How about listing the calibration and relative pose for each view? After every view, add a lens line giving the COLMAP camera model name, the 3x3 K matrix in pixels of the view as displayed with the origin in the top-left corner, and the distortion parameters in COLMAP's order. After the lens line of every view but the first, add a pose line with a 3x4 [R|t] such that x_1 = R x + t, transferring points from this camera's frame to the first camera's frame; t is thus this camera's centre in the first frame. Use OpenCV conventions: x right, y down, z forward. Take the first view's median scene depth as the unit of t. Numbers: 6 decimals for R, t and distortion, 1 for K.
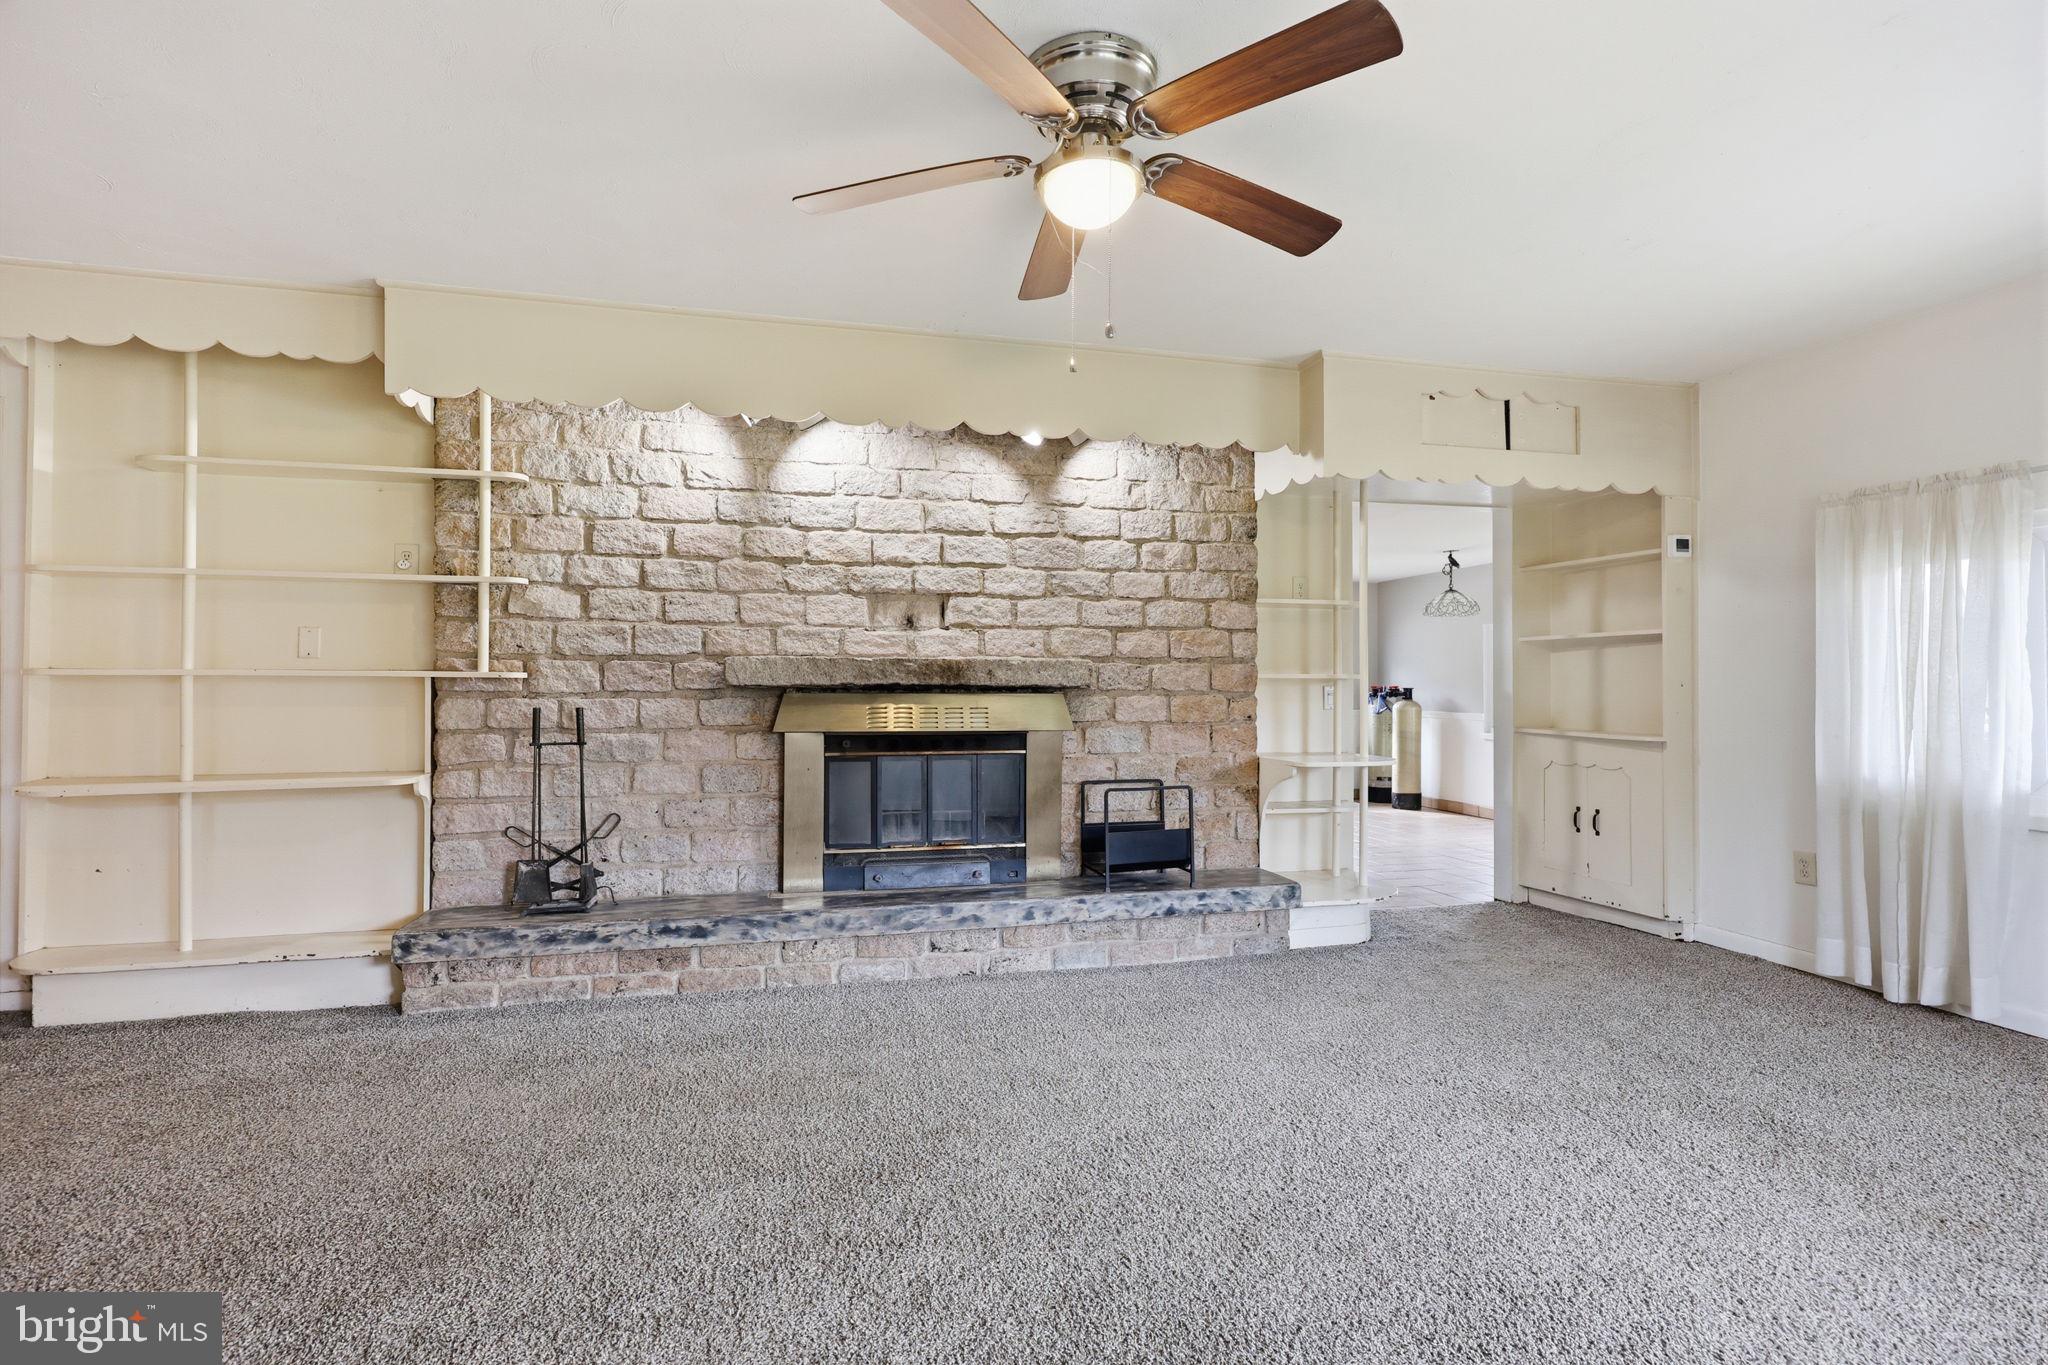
lens RADIAL K [[947.4, 0, 1027.0], [0, 947.4, 686.0], [0, 0, 1]] dist [-0.000653, 0.000912]
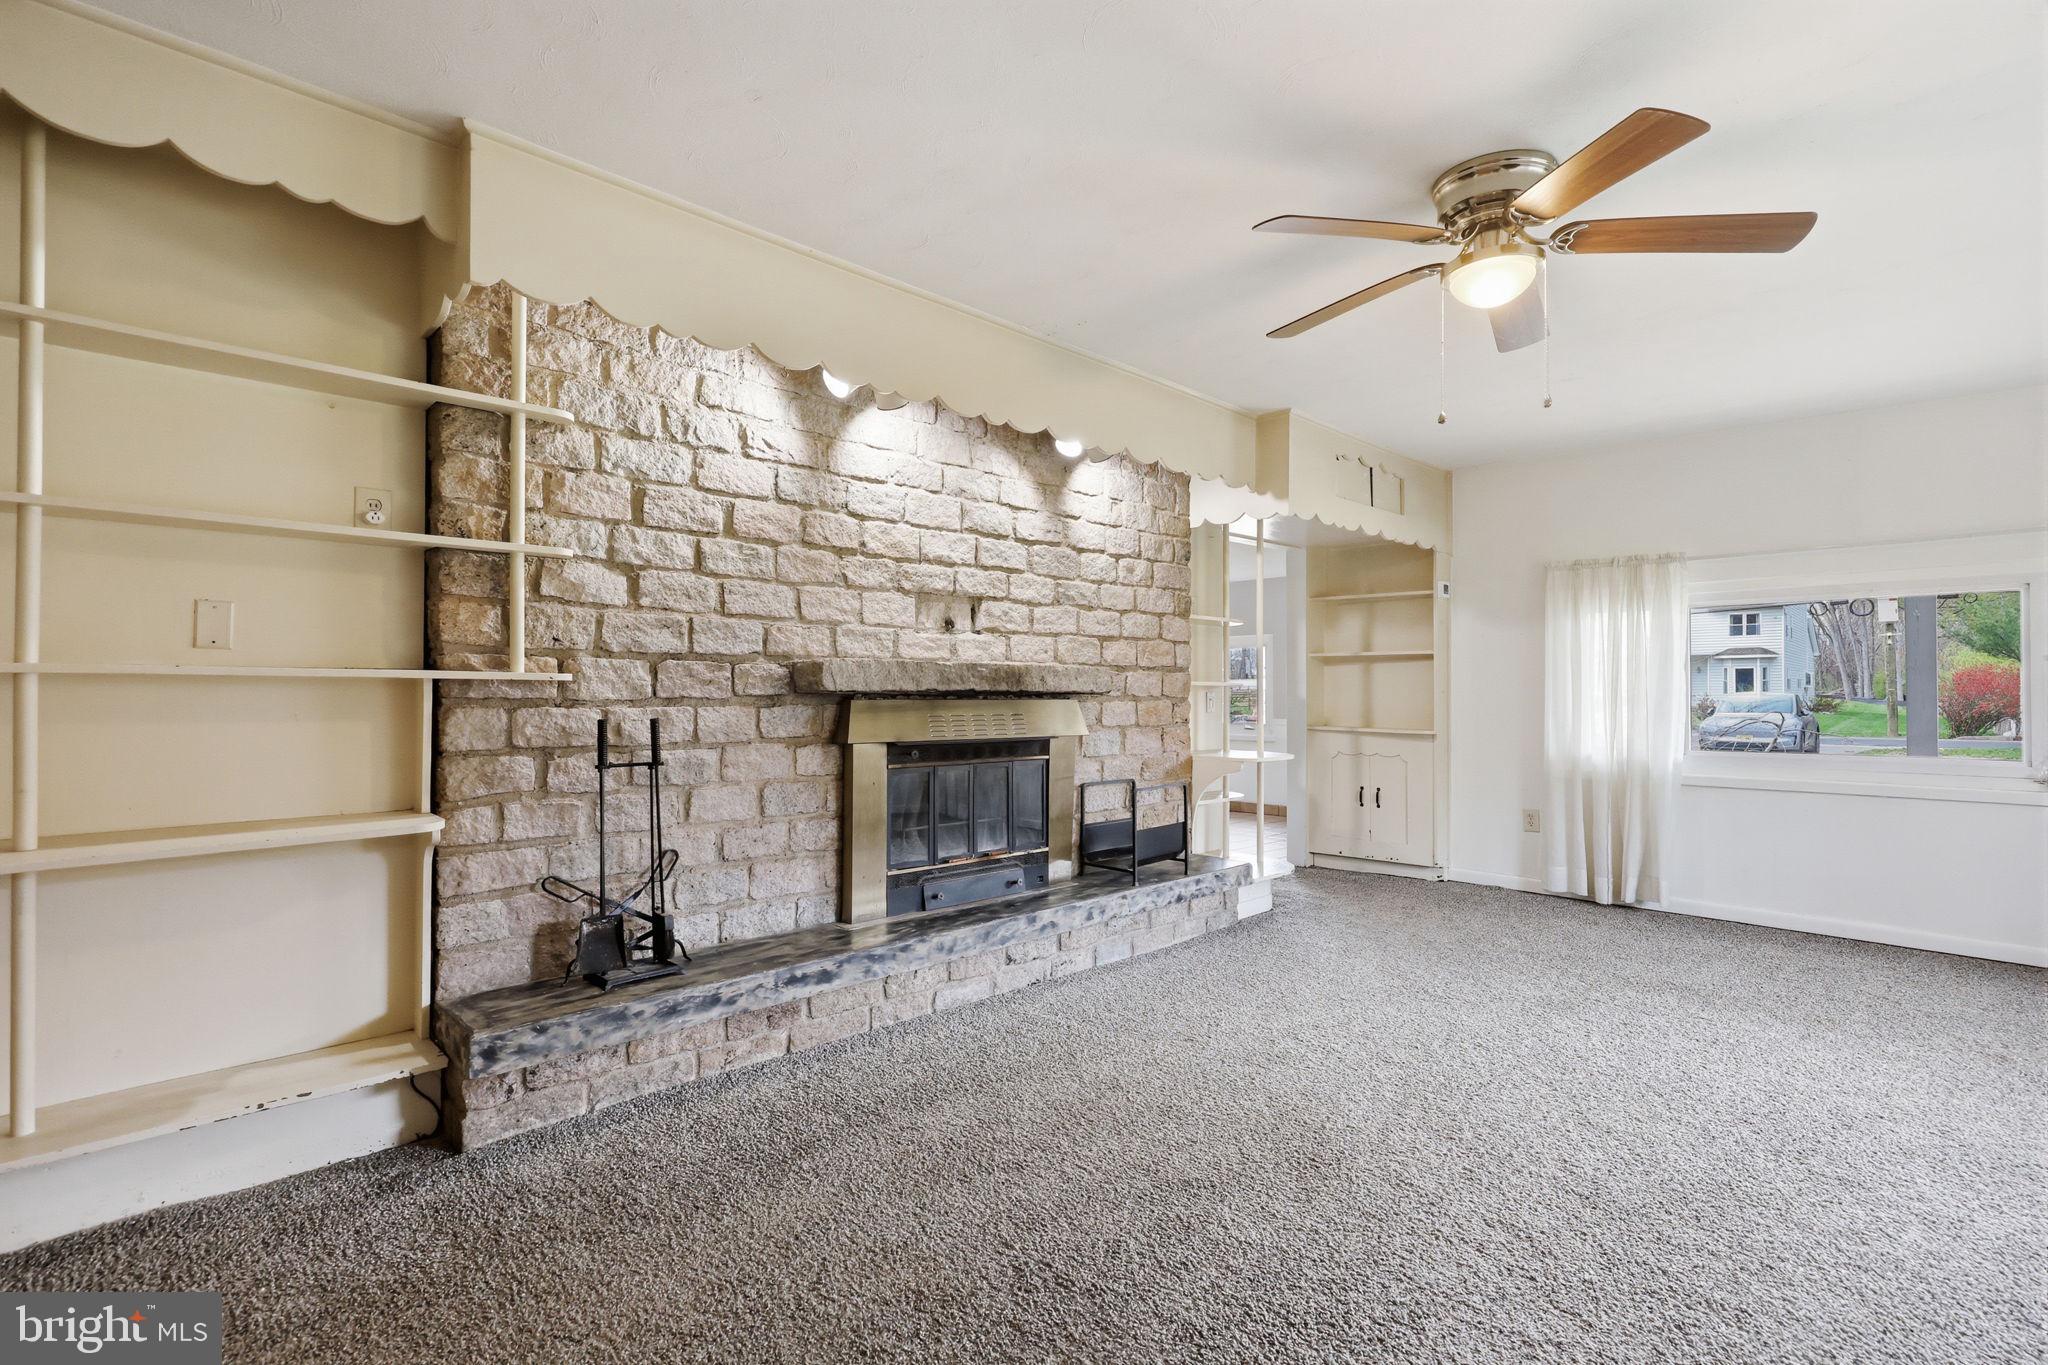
lens RADIAL K [[947.4, 0, 1029.8], [0, 947.4, 686.6], [0, 0, 1]] dist [-0.000653, 0.000912]
pose [[0.864292, 0.004876, 0.502966, -0.569340], [-0.003911, 0.999988, -0.002973, -0.002972], [-0.502975, 0.000602, 0.864301, 0.145073]]
